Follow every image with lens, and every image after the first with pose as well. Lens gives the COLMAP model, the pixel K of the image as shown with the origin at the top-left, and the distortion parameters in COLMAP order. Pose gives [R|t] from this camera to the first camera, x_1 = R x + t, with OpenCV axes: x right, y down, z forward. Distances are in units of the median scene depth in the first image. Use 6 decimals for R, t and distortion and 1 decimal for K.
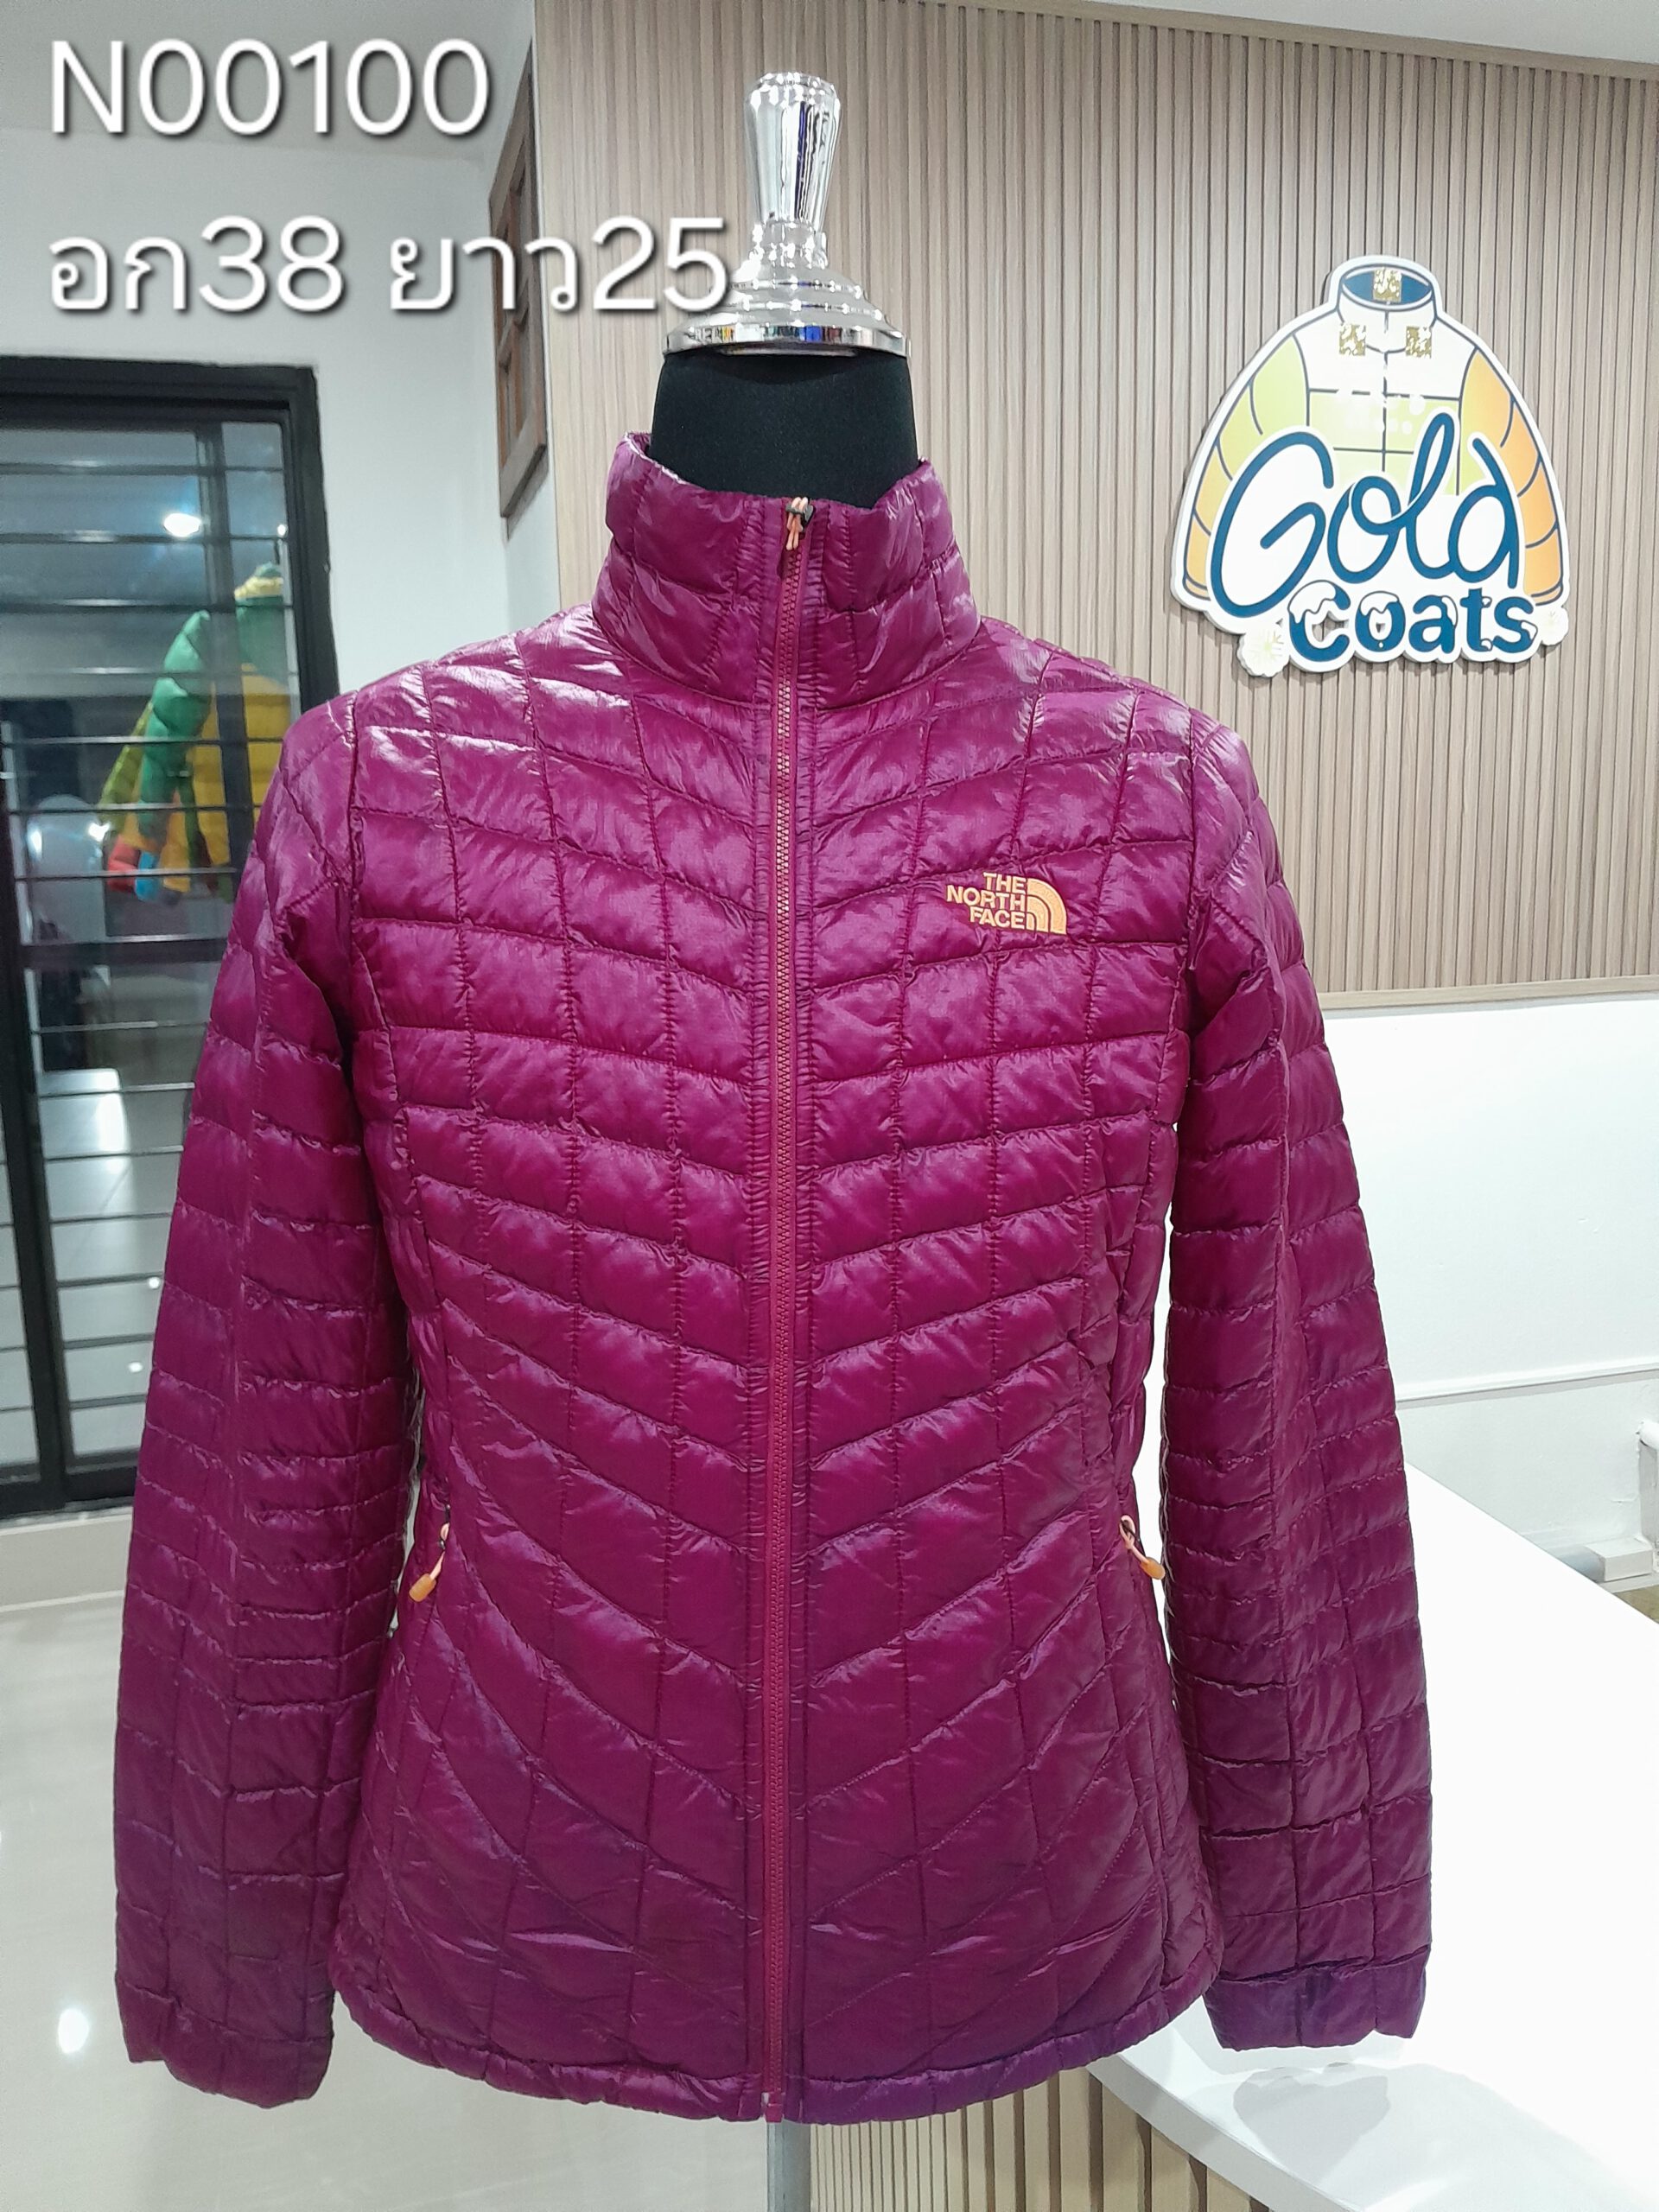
lens RADIAL K [[1688.1, 0, 869.1], [0, 1688.1, 1091.0], [0, 0, 1]] dist [0.032991, -0.117332]
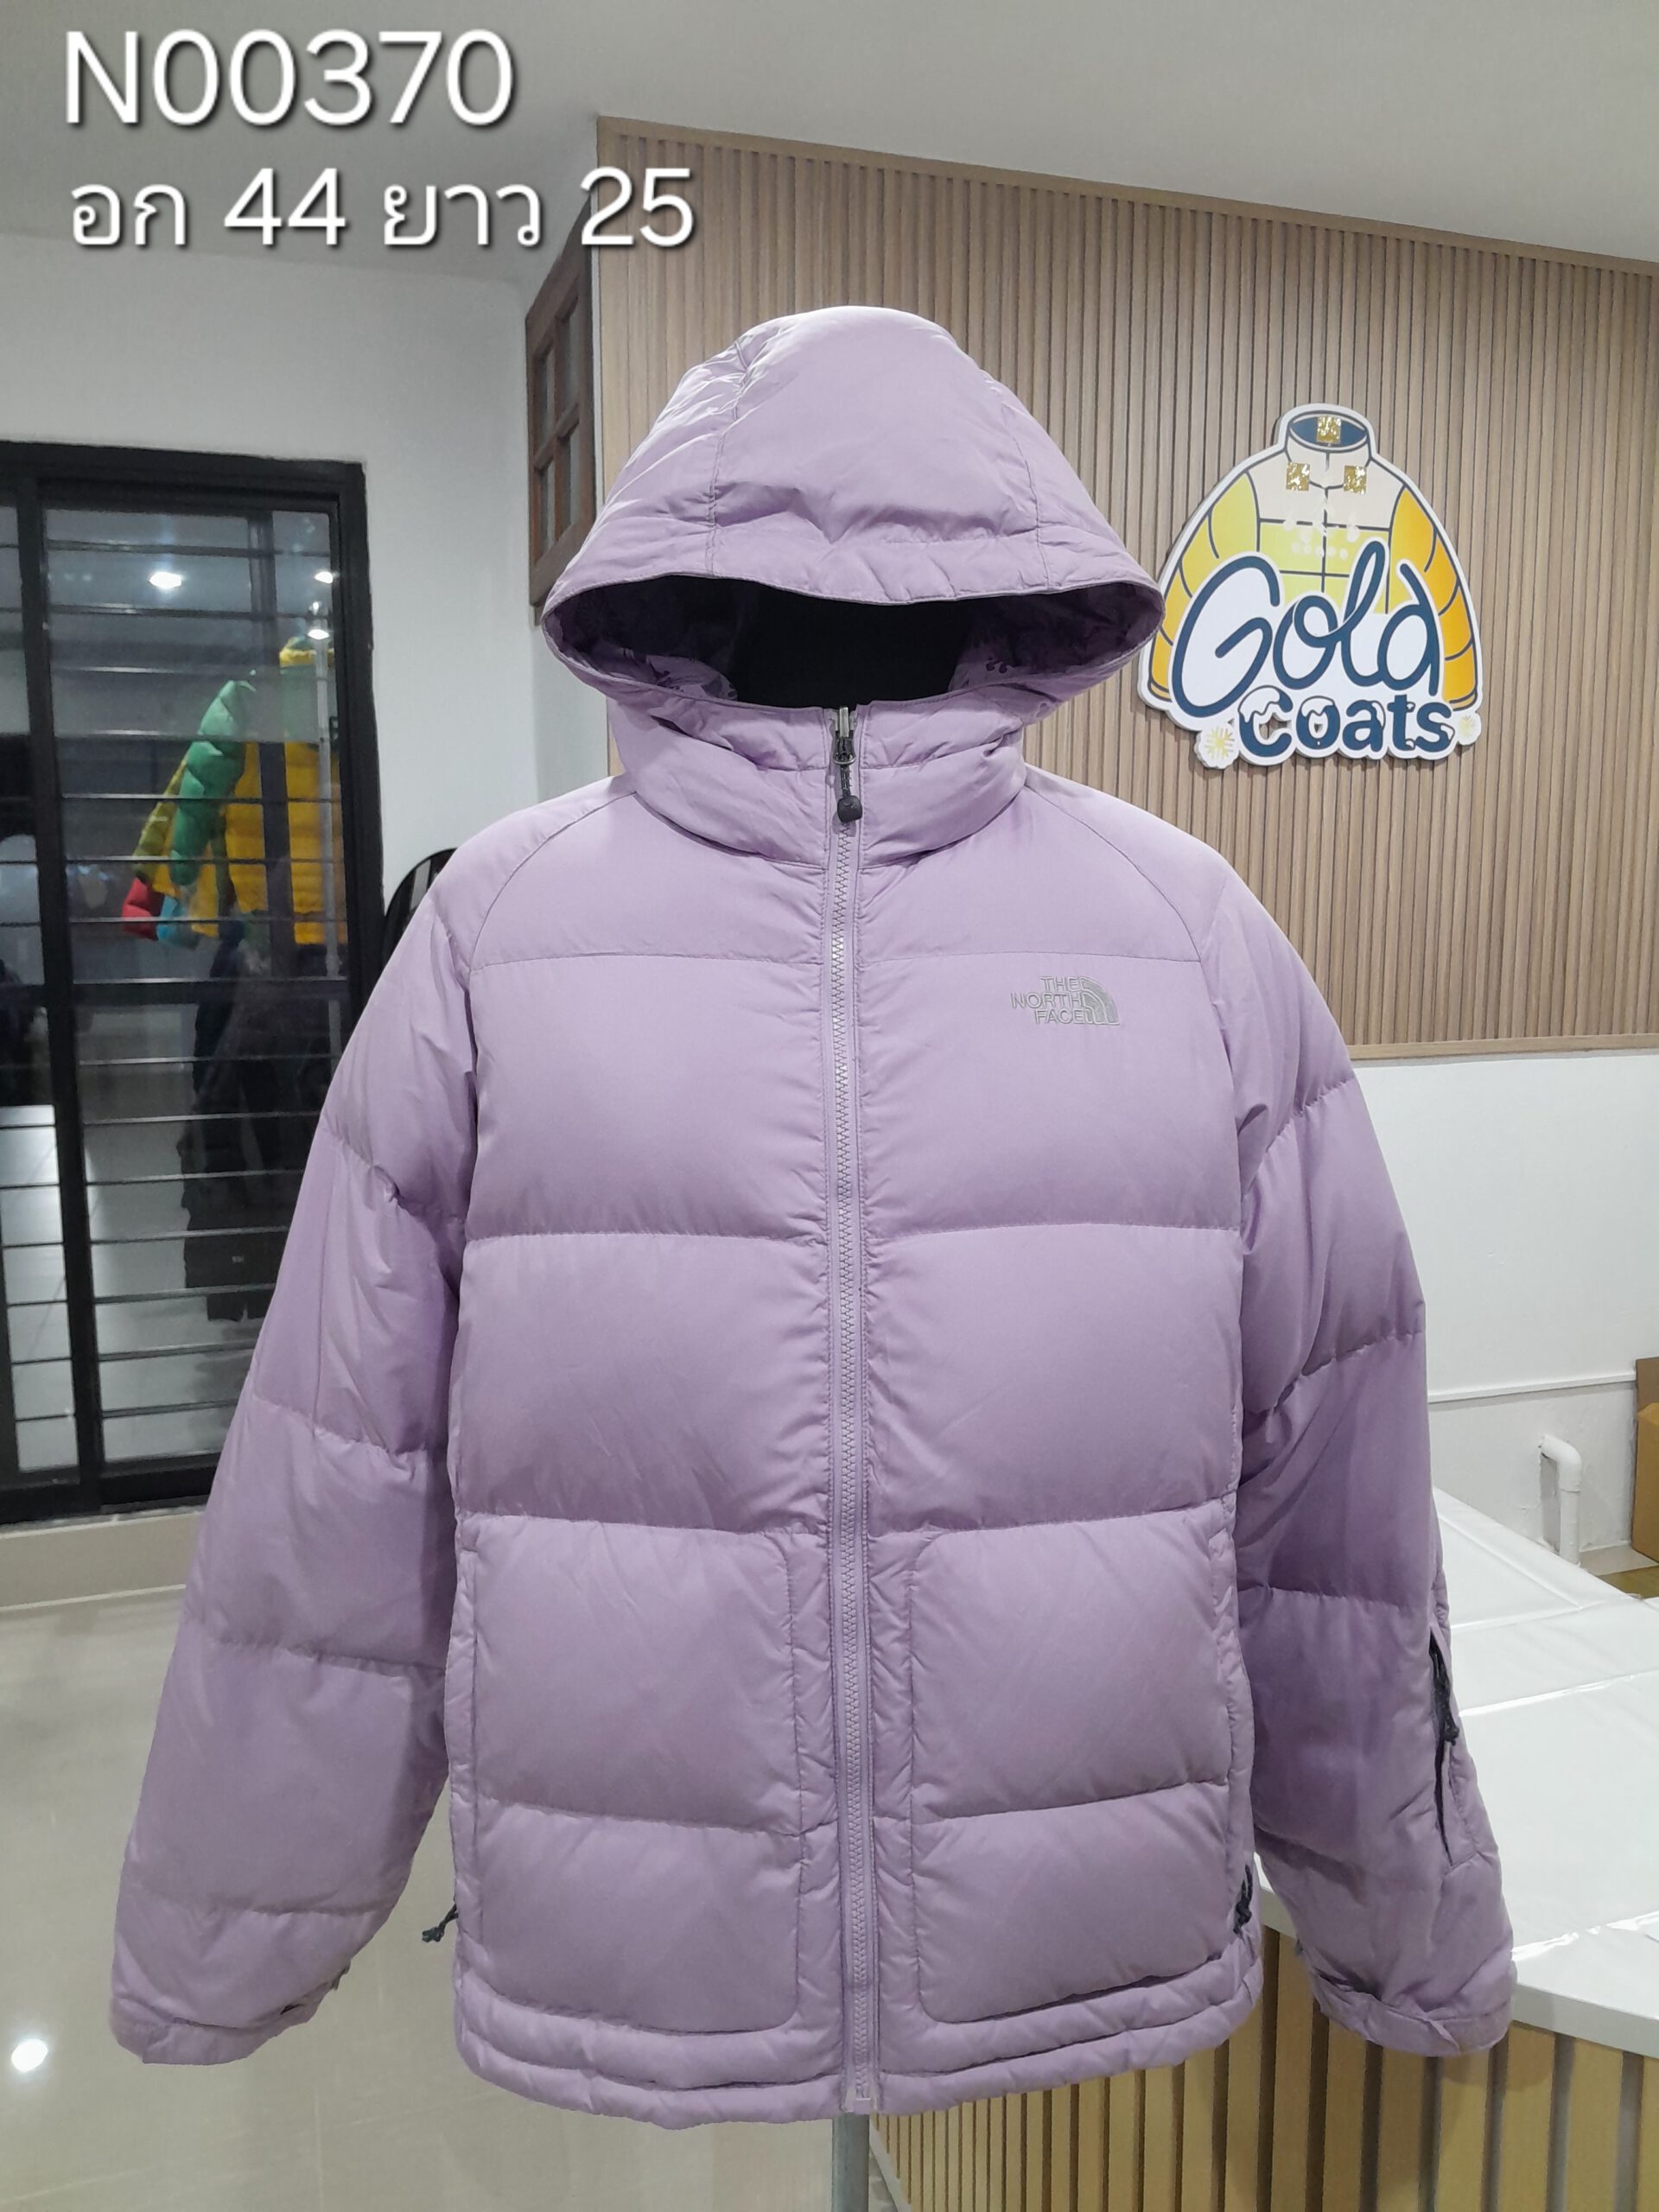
lens RADIAL K [[1688.1, 0, 872.6], [0, 1688.1, 1109.4], [0, 0, 1]] dist [0.032991, -0.117332]
pose [[0.998749, 0.014497, 0.047851, -0.047986], [-0.013523, 0.999696, -0.020609, 0.010195], [-0.048136, 0.019936, 0.998642, -0.117158]]
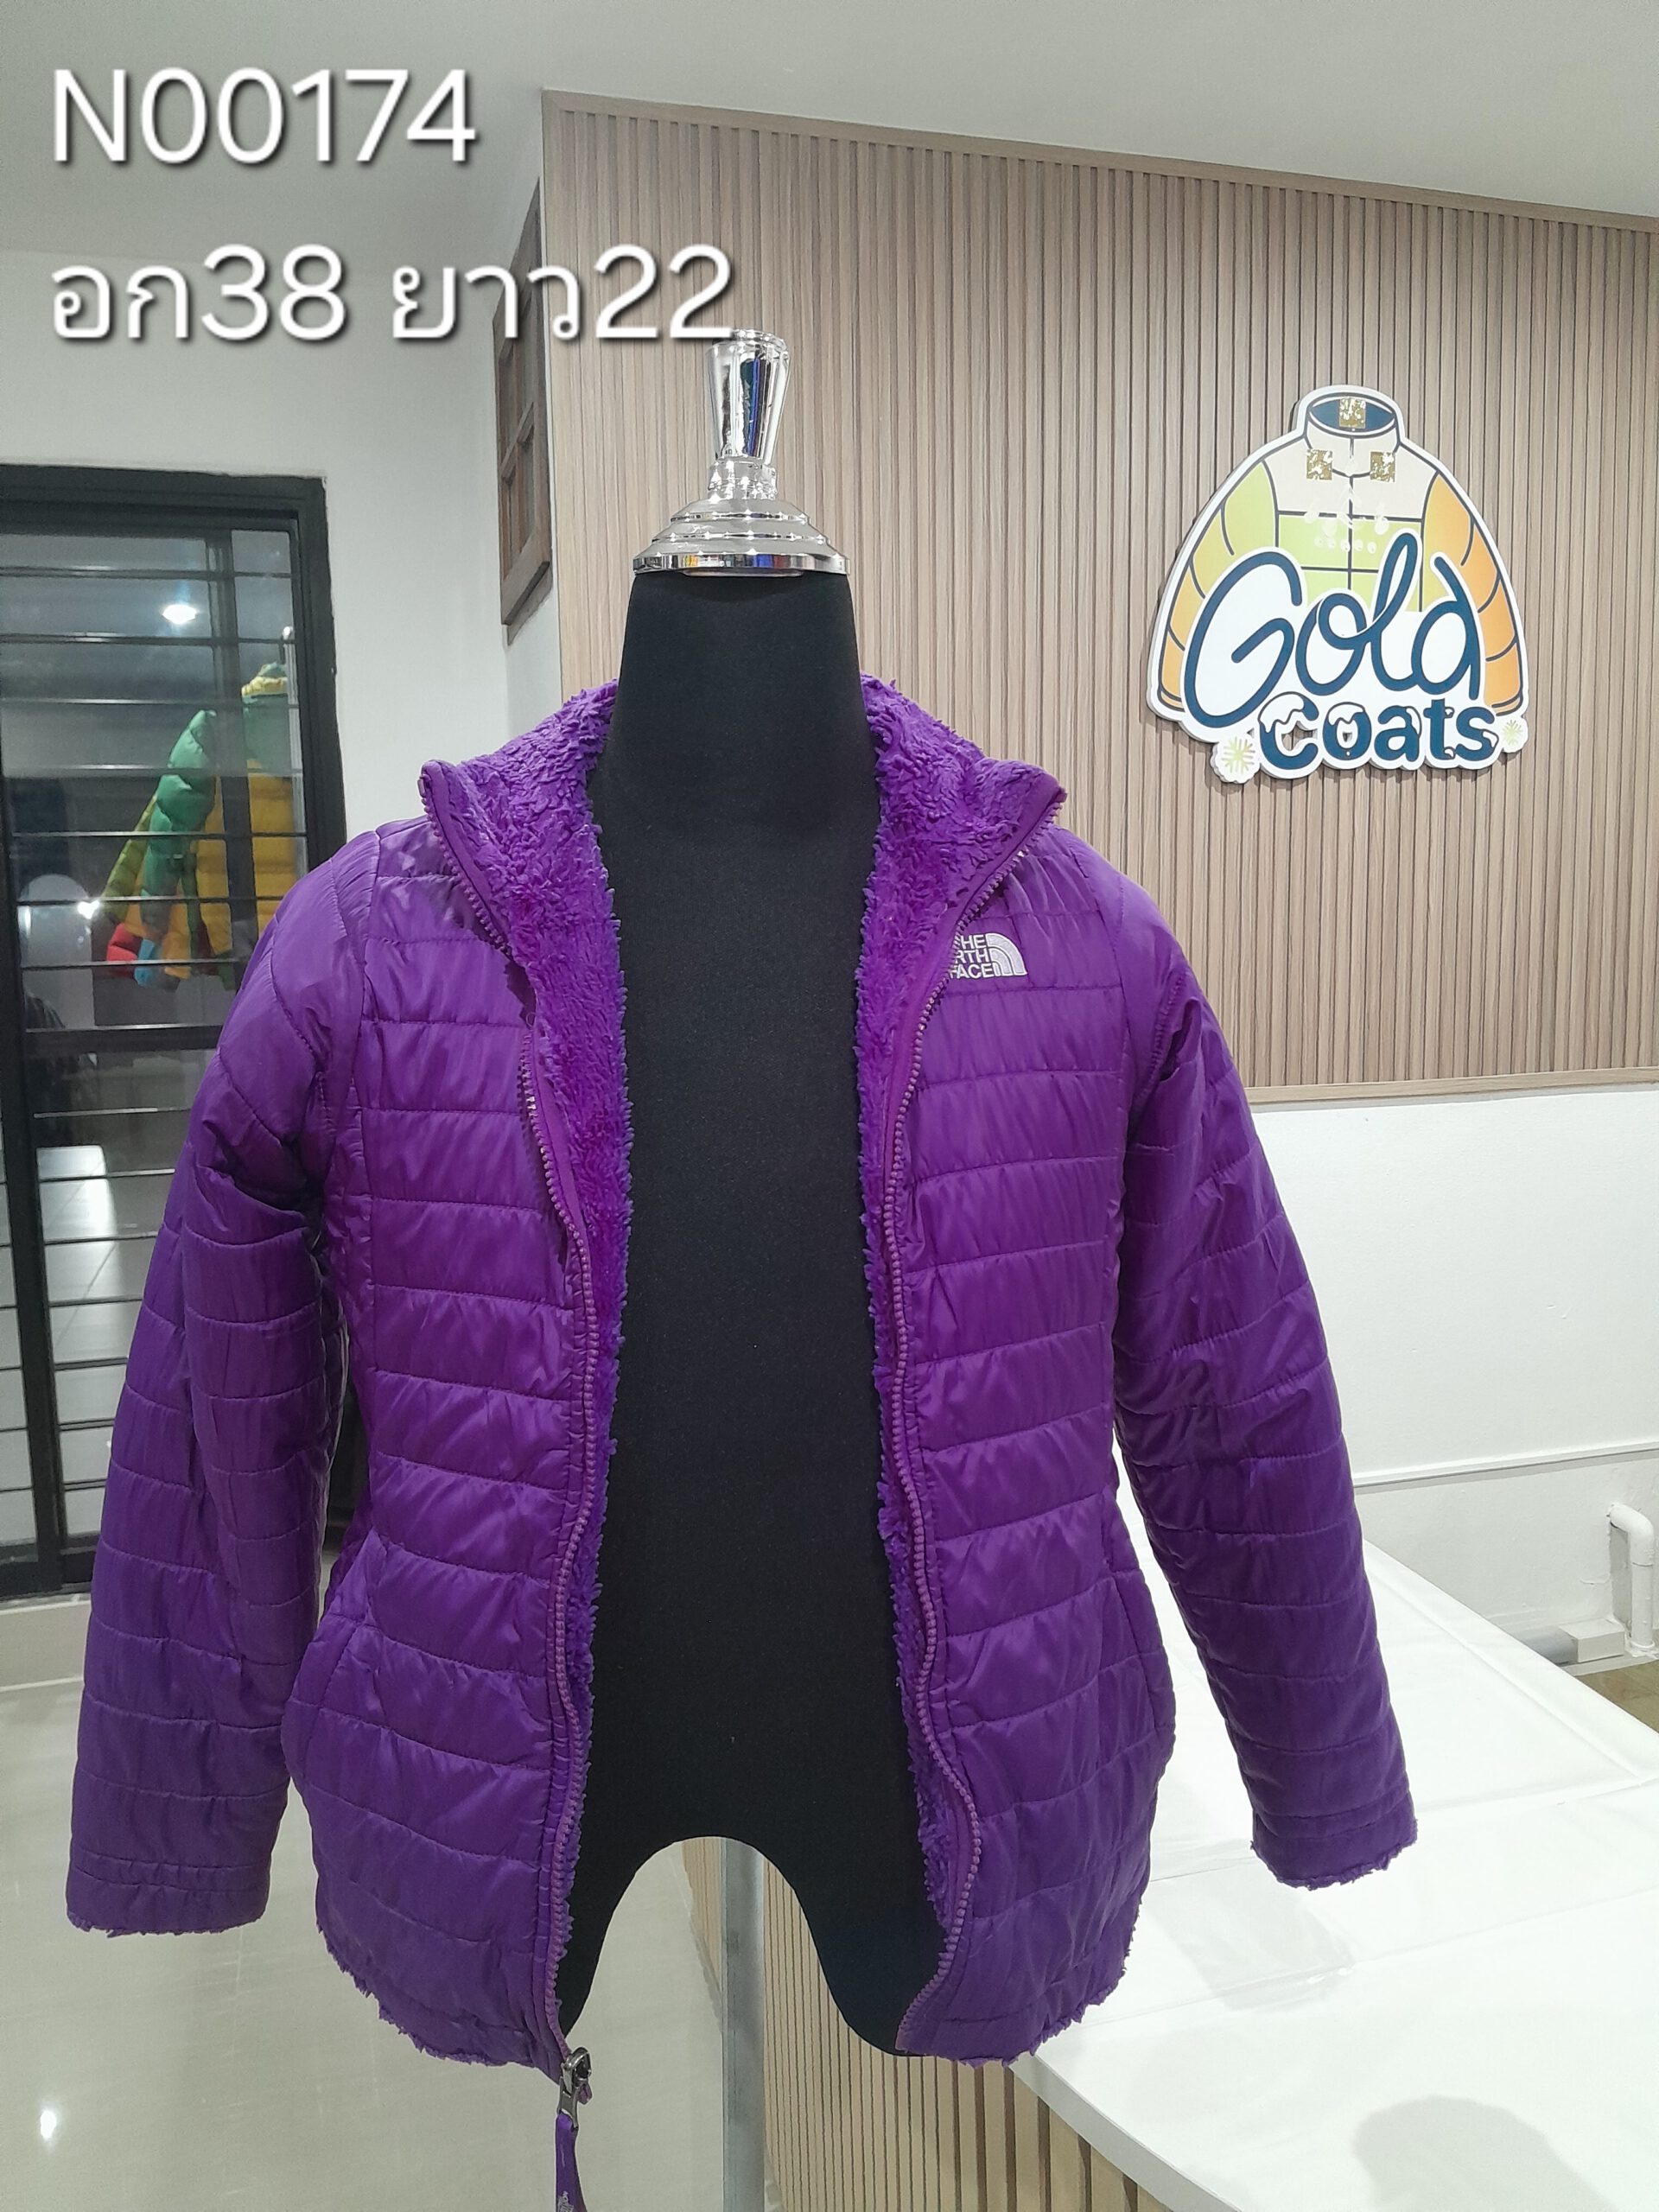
lens RADIAL K [[1688.1, 0, 874.8], [0, 1688.1, 1102.4], [0, 0, 1]] dist [0.032991, -0.117332]
pose [[0.999906, 0.003217, 0.013314, -0.002467], [-0.002698, 0.999244, -0.038787, -0.007278], [-0.013429, 0.038747, 0.999159, -0.030147]]
